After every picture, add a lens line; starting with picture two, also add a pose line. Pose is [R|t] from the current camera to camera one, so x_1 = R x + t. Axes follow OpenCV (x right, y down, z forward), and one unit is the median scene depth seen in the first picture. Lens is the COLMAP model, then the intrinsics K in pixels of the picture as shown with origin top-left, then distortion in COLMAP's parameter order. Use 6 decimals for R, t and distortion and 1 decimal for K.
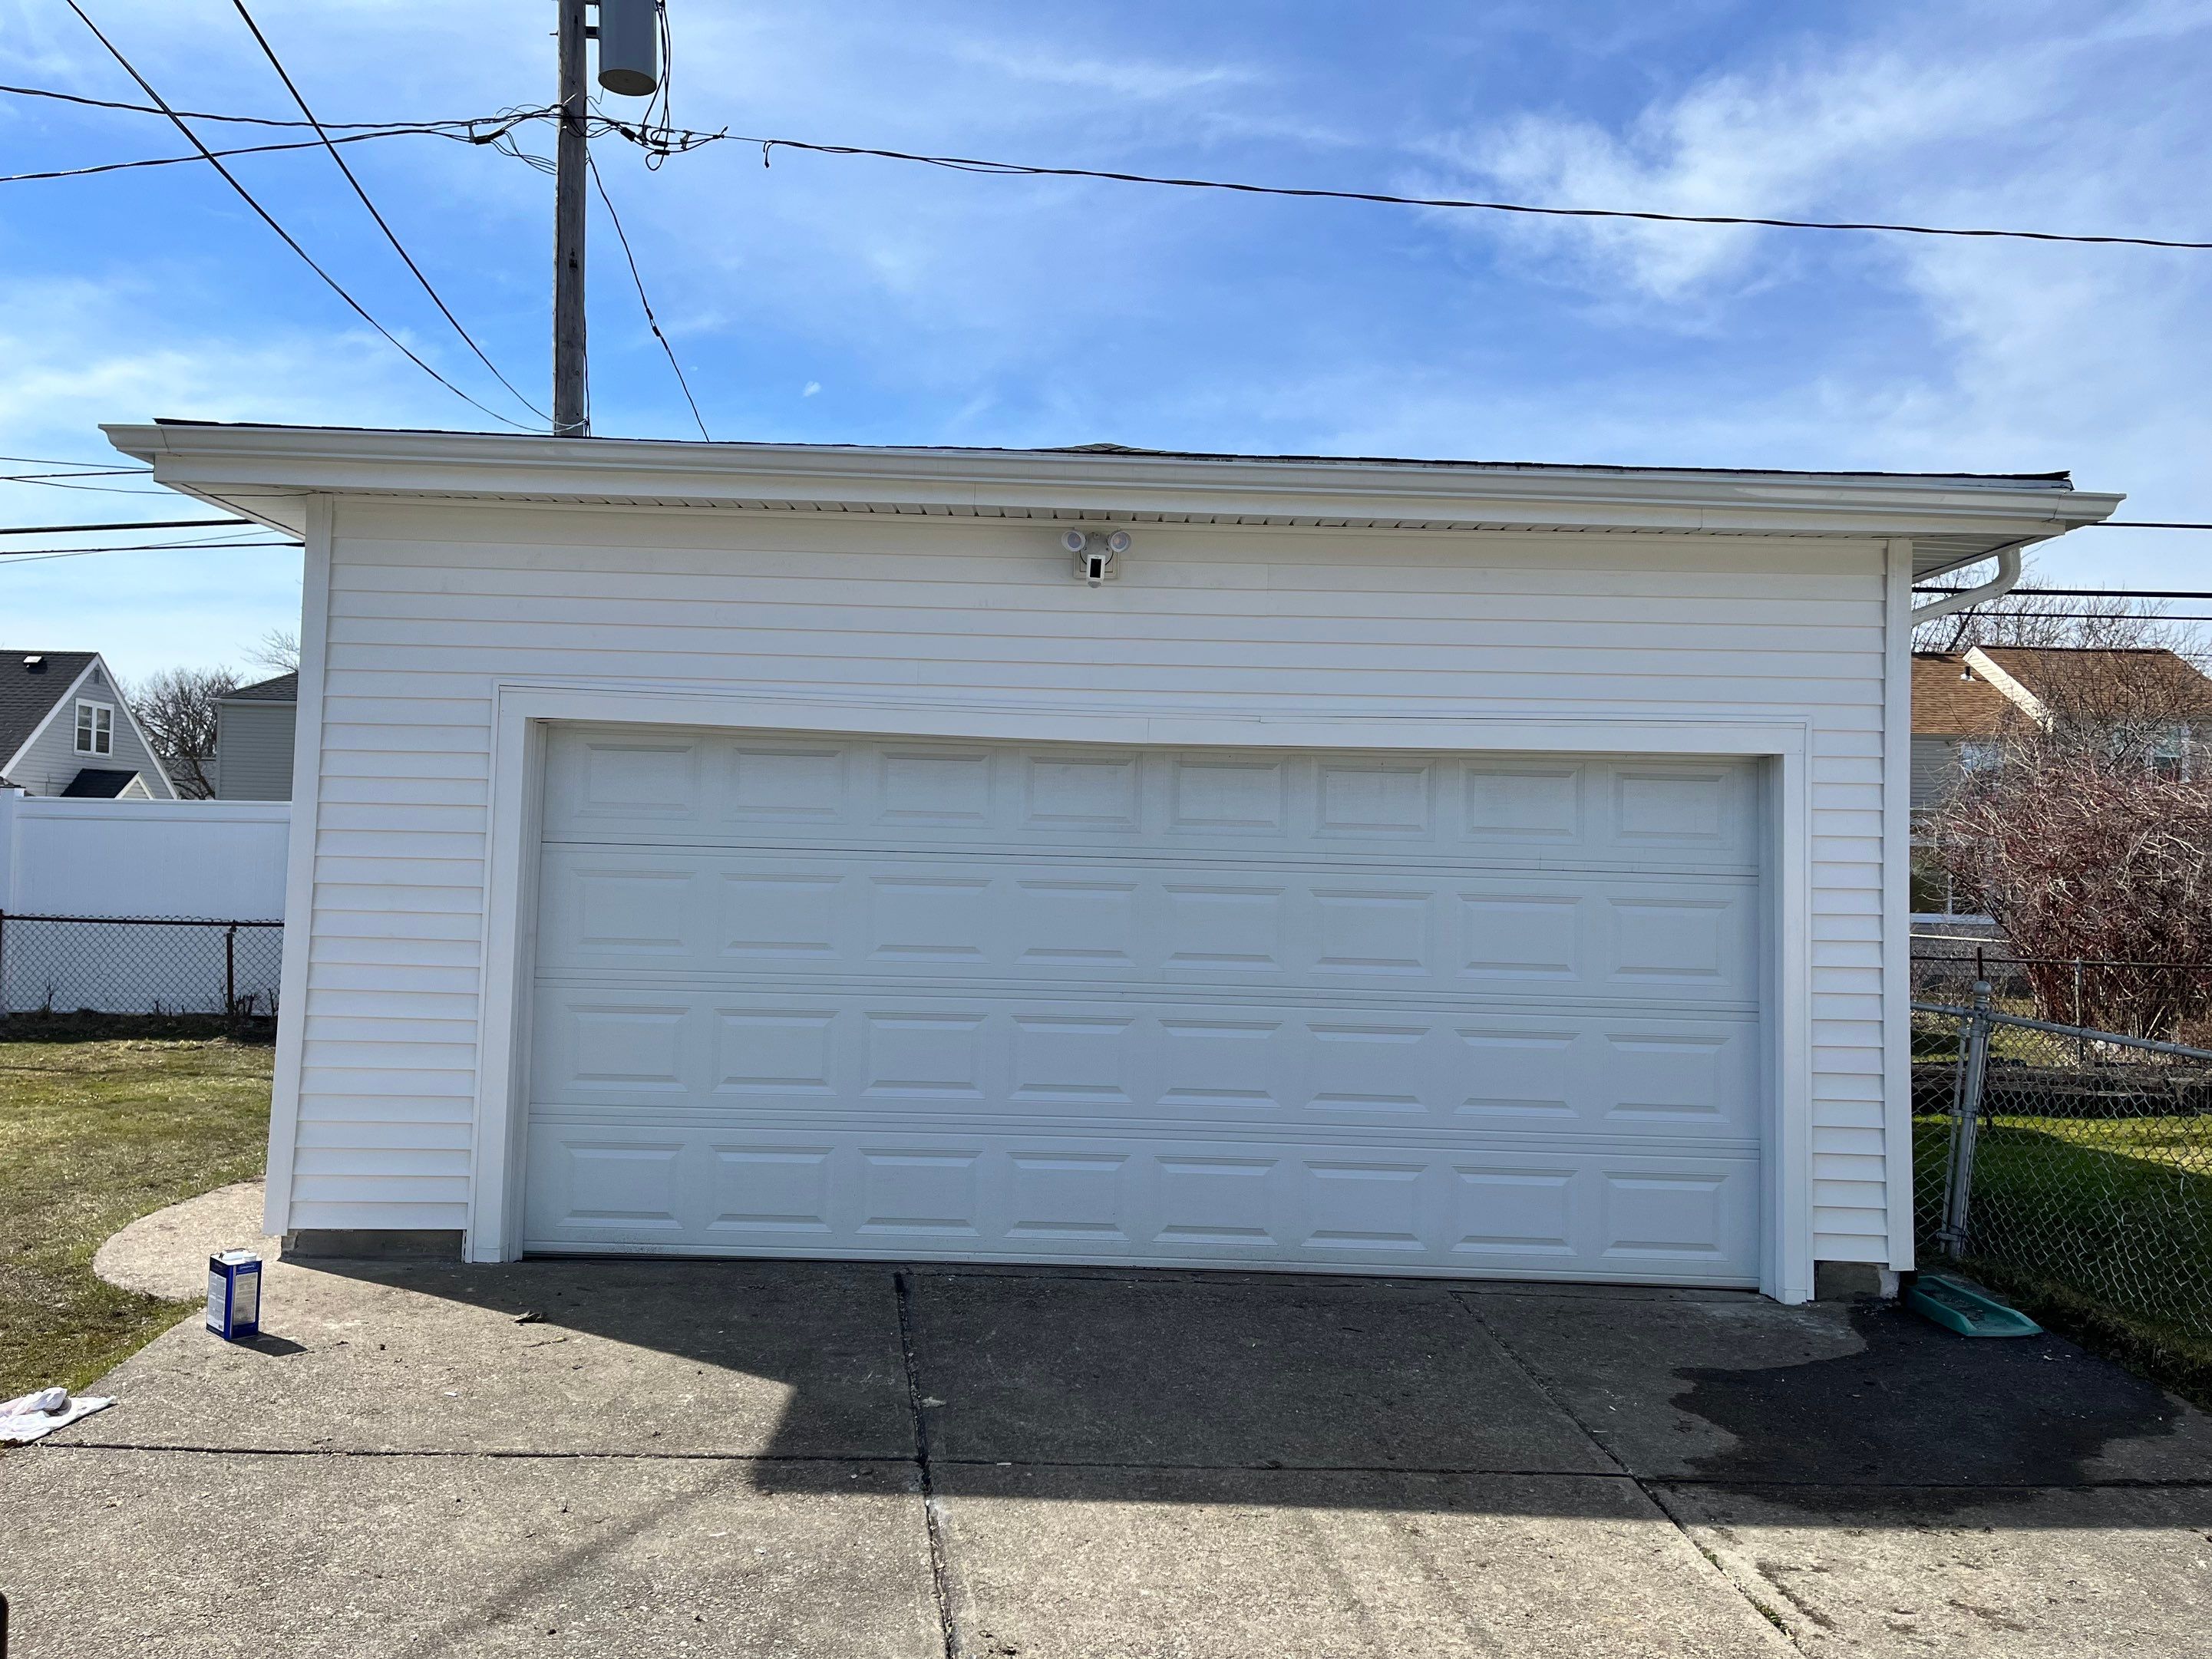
lens RADIAL K [[1673.0, 0, 1120.3], [0, 1673.0, 829.8], [0, 0, 1]] dist [0.050417, -0.044743]
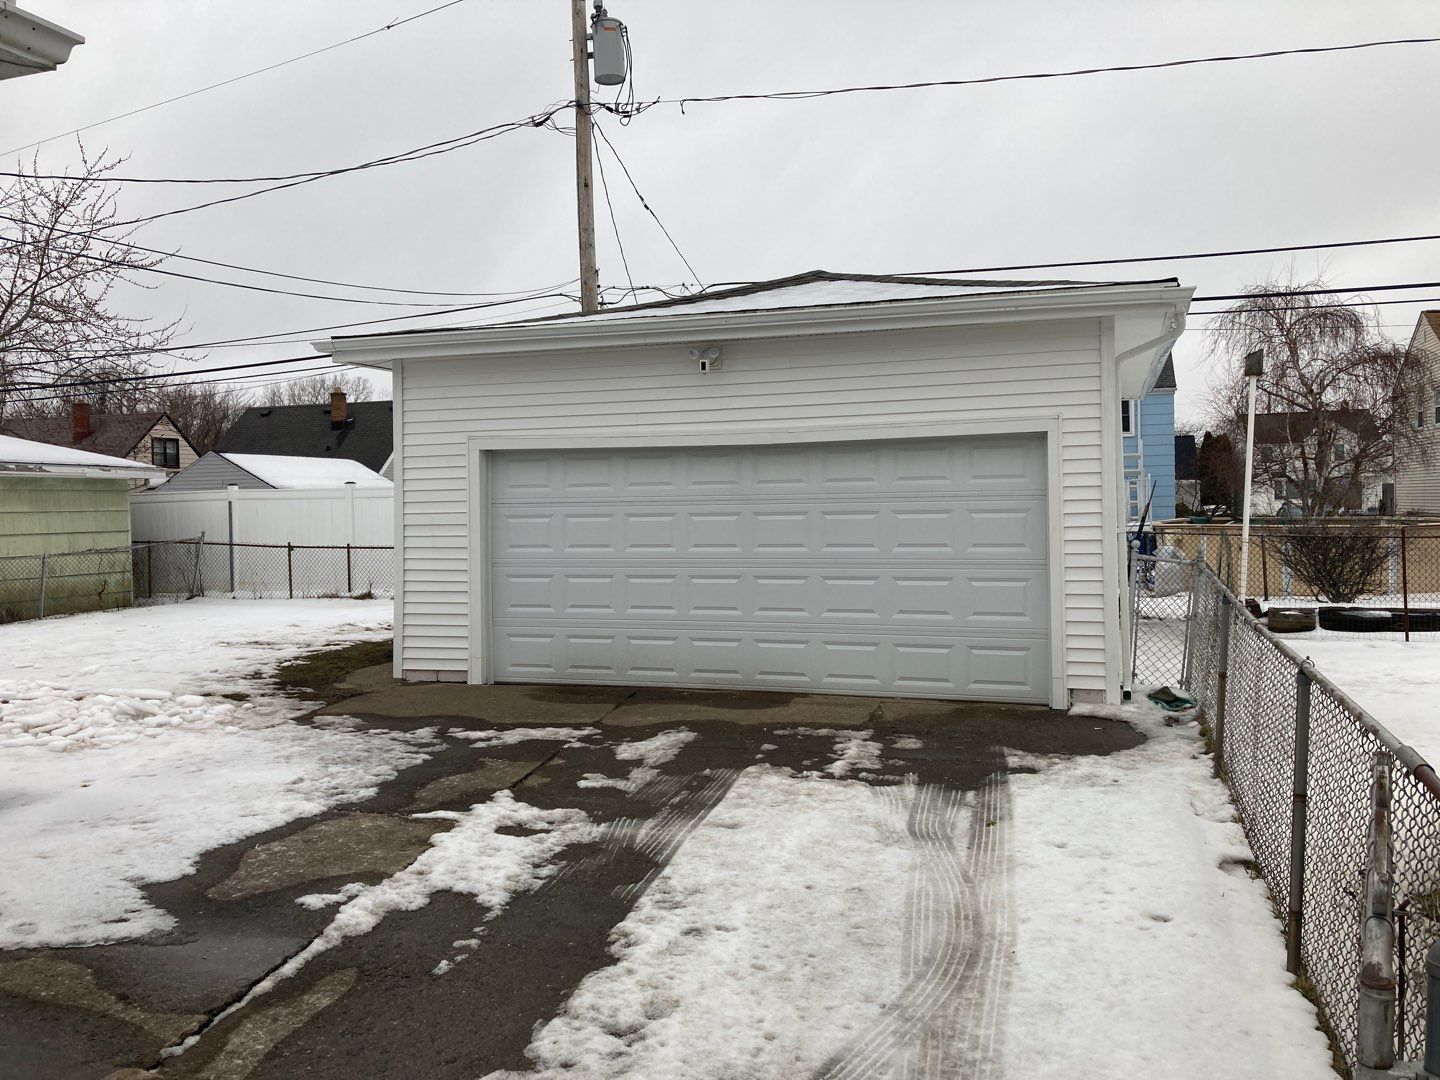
lens RADIAL K [[1177.8, 0, 726.9], [0, 1177.8, 540.0], [0, 0, 1]] dist [0.010629, 0.003408]
pose [[0.946277, -0.031619, -0.321808, 0.225731], [0.050164, 0.997514, 0.049496, -0.003320], [0.319443, -0.062980, 0.945510, -0.197720]]
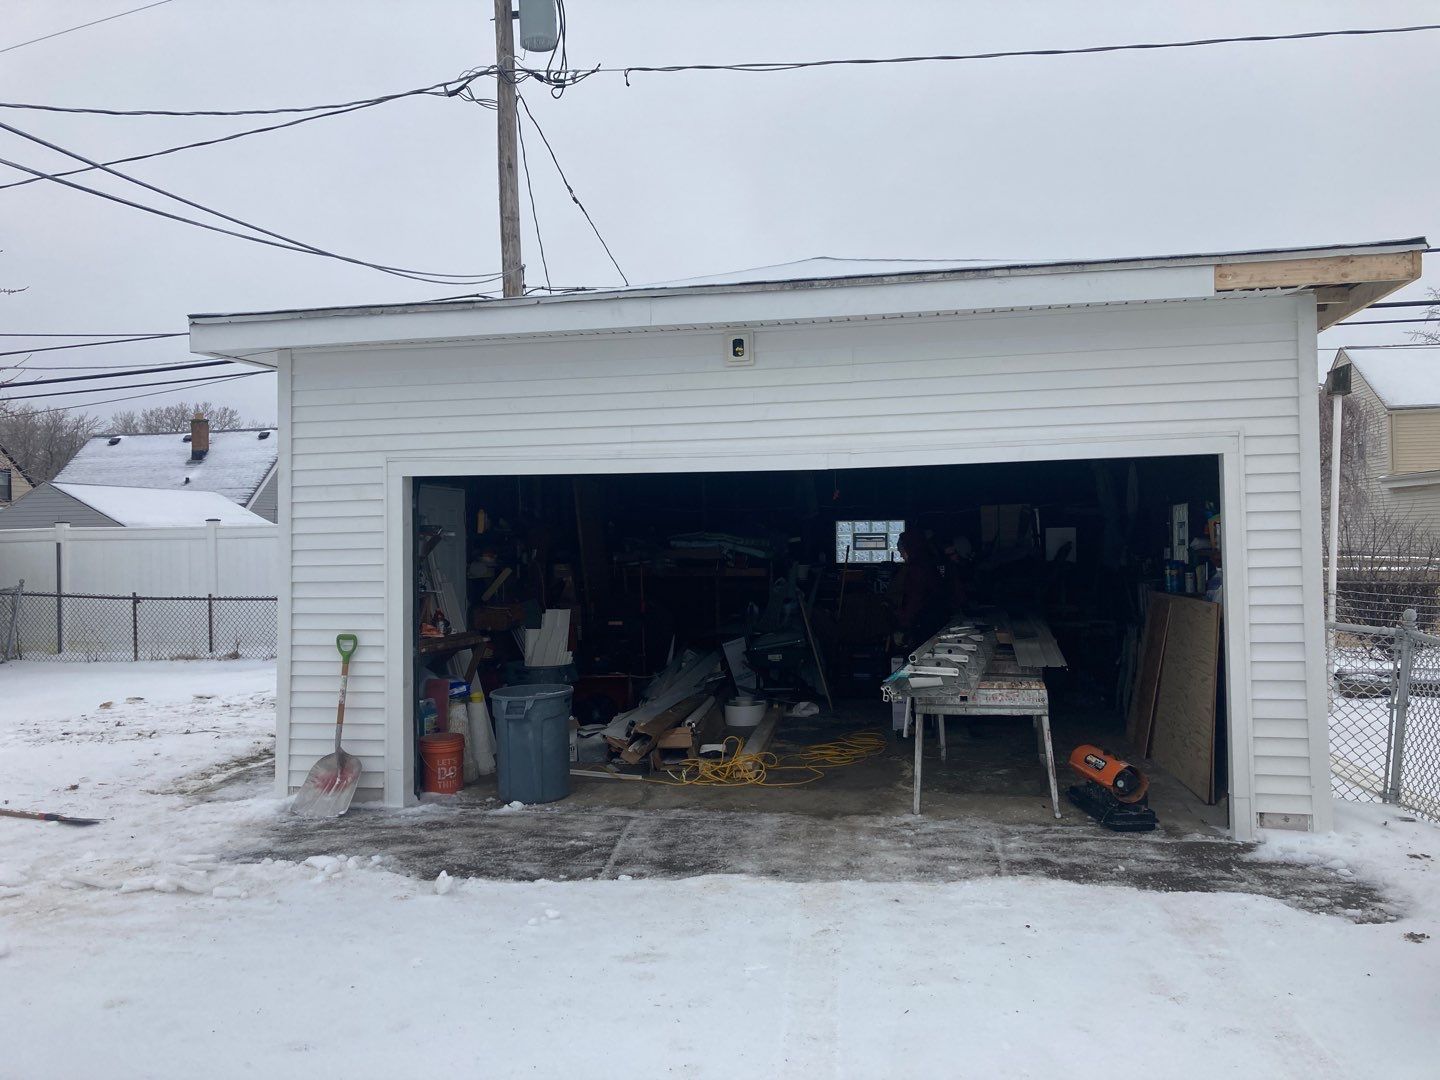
lens RADIAL K [[1177.8, 0, 730.6], [0, 1177.8, 533.9], [0, 0, 1]] dist [0.010629, 0.003408]
pose [[0.974736, -0.042747, -0.219229, 0.097300], [0.048224, 0.998642, 0.019689, -0.008786], [0.218090, -0.029764, 0.975475, -0.024973]]
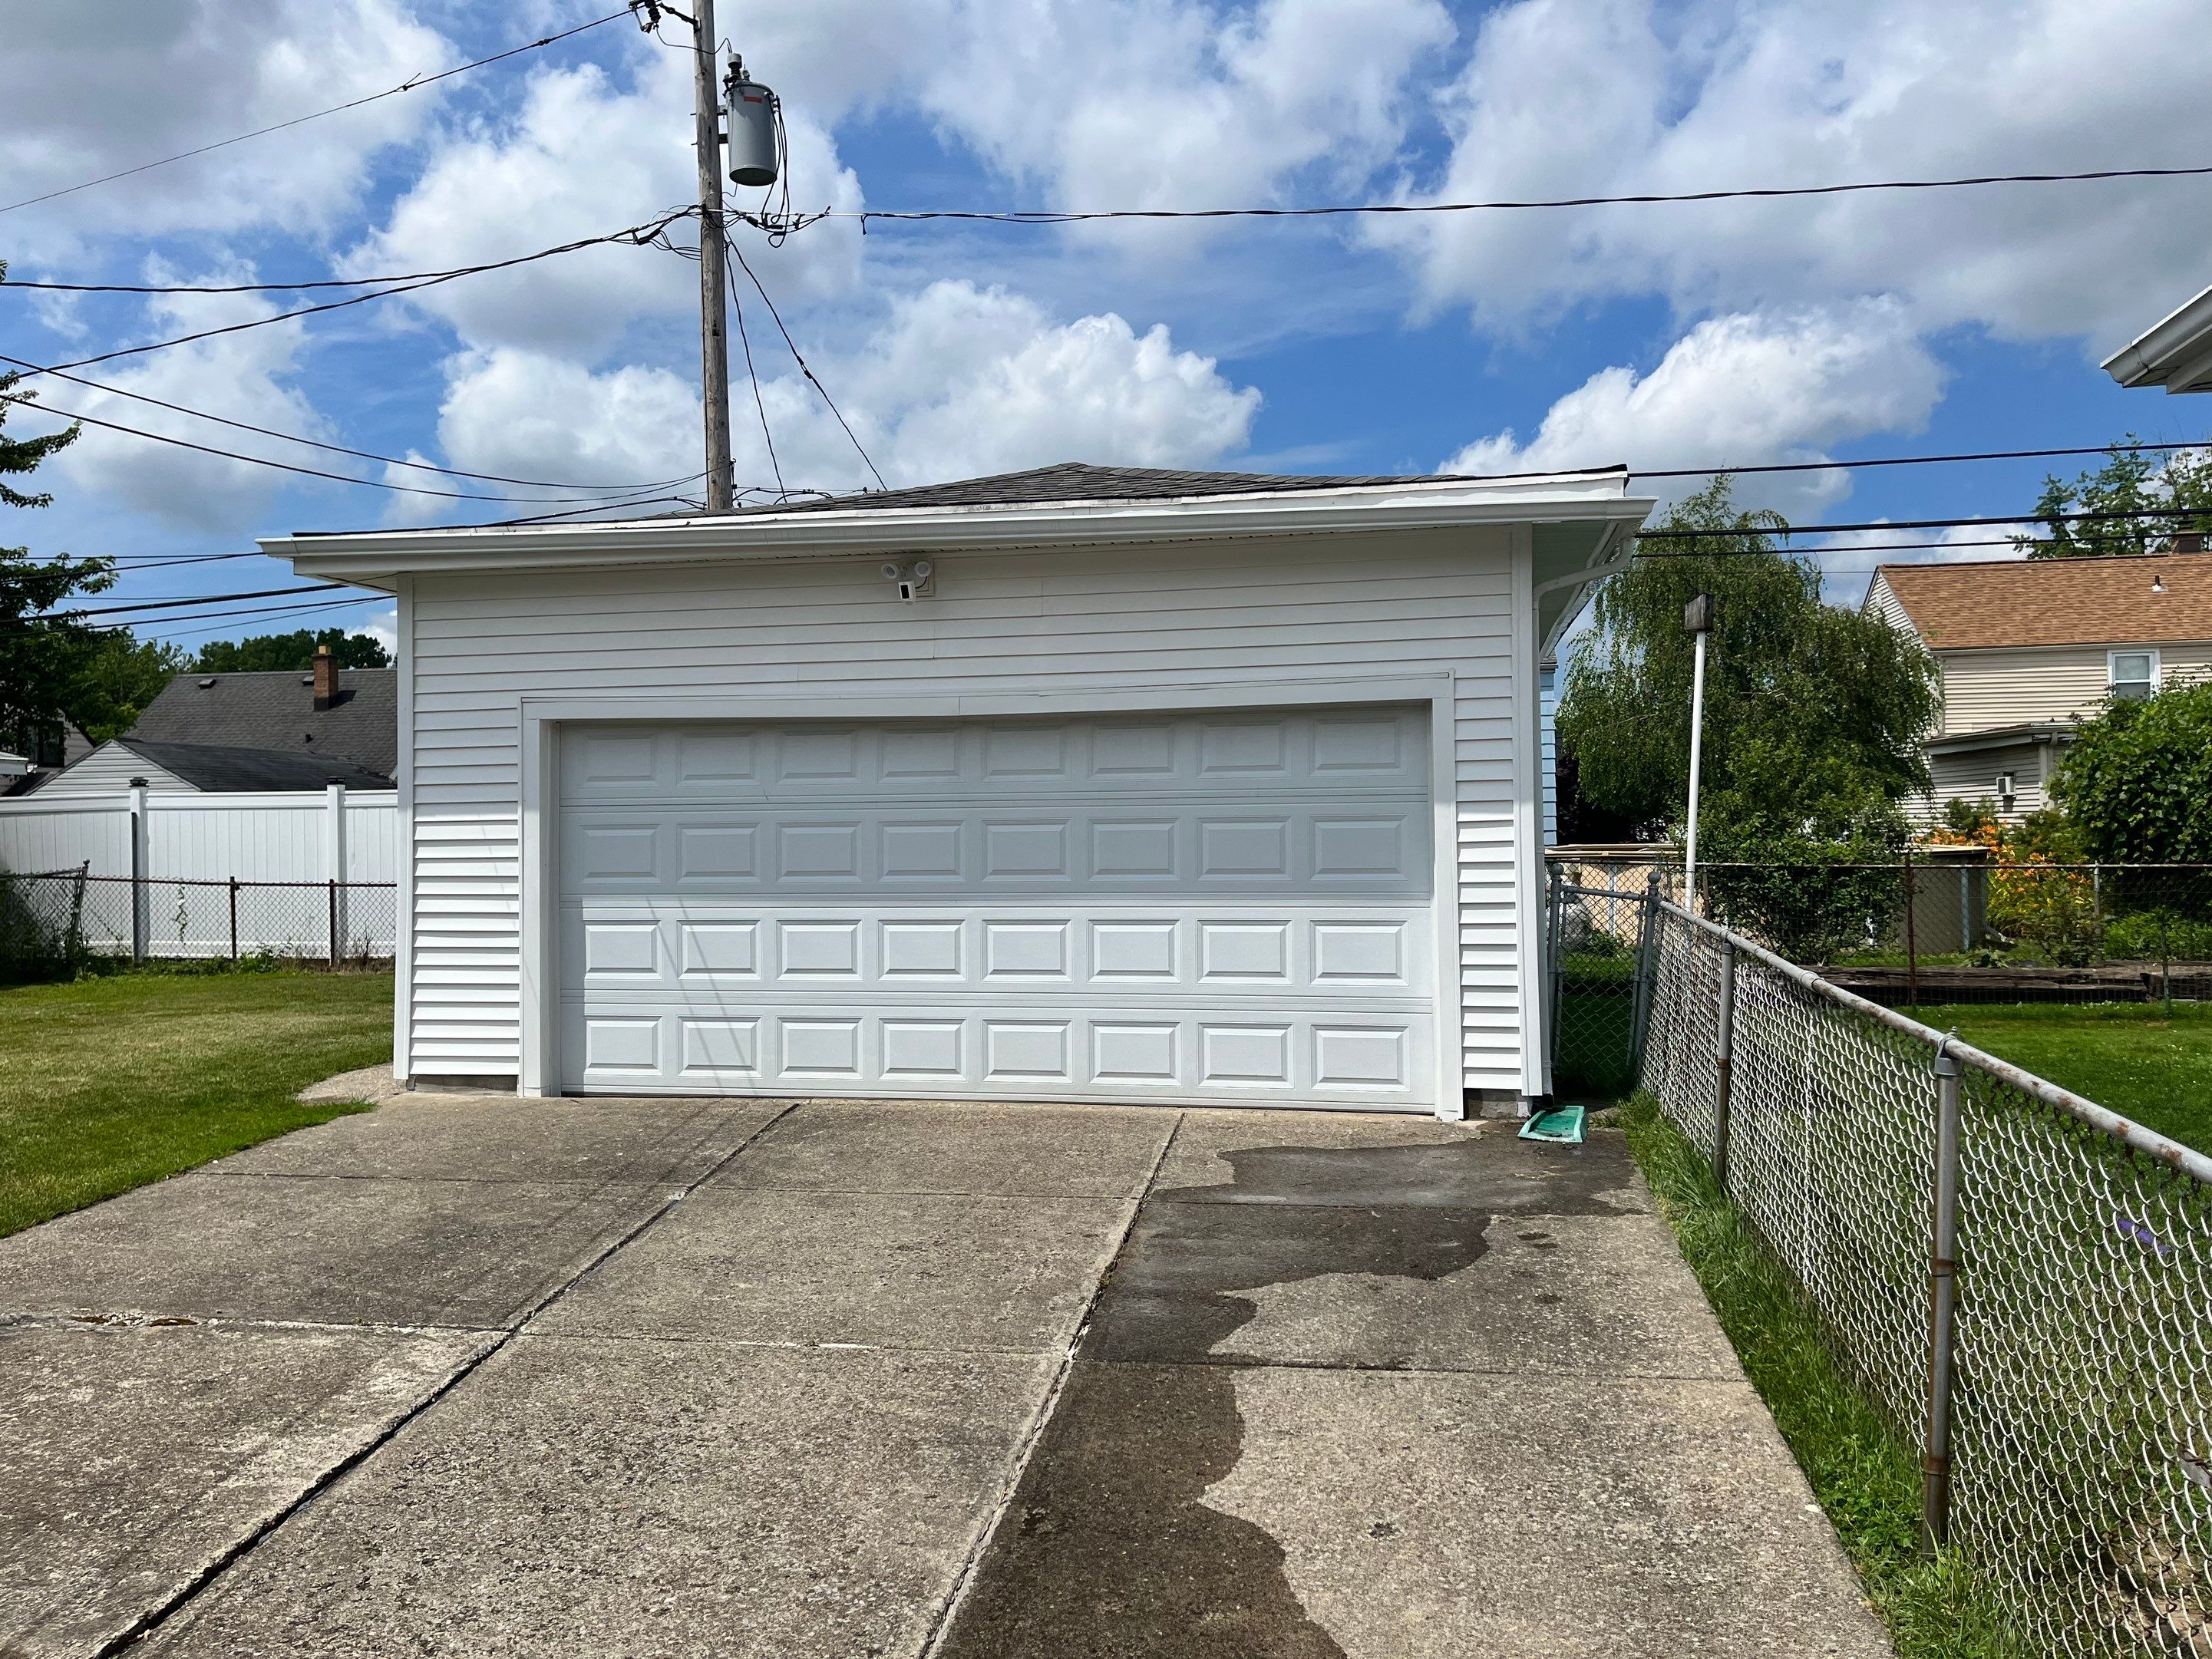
lens RADIAL K [[1673.0, 0, 1117.3], [0, 1673.0, 833.1], [0, 0, 1]] dist [0.050417, -0.044743]
pose [[0.977573, -0.037761, -0.207186, 0.198339], [0.044141, 0.998680, 0.026257, 0.006249], [0.205921, -0.034814, 0.977949, -0.144220]]
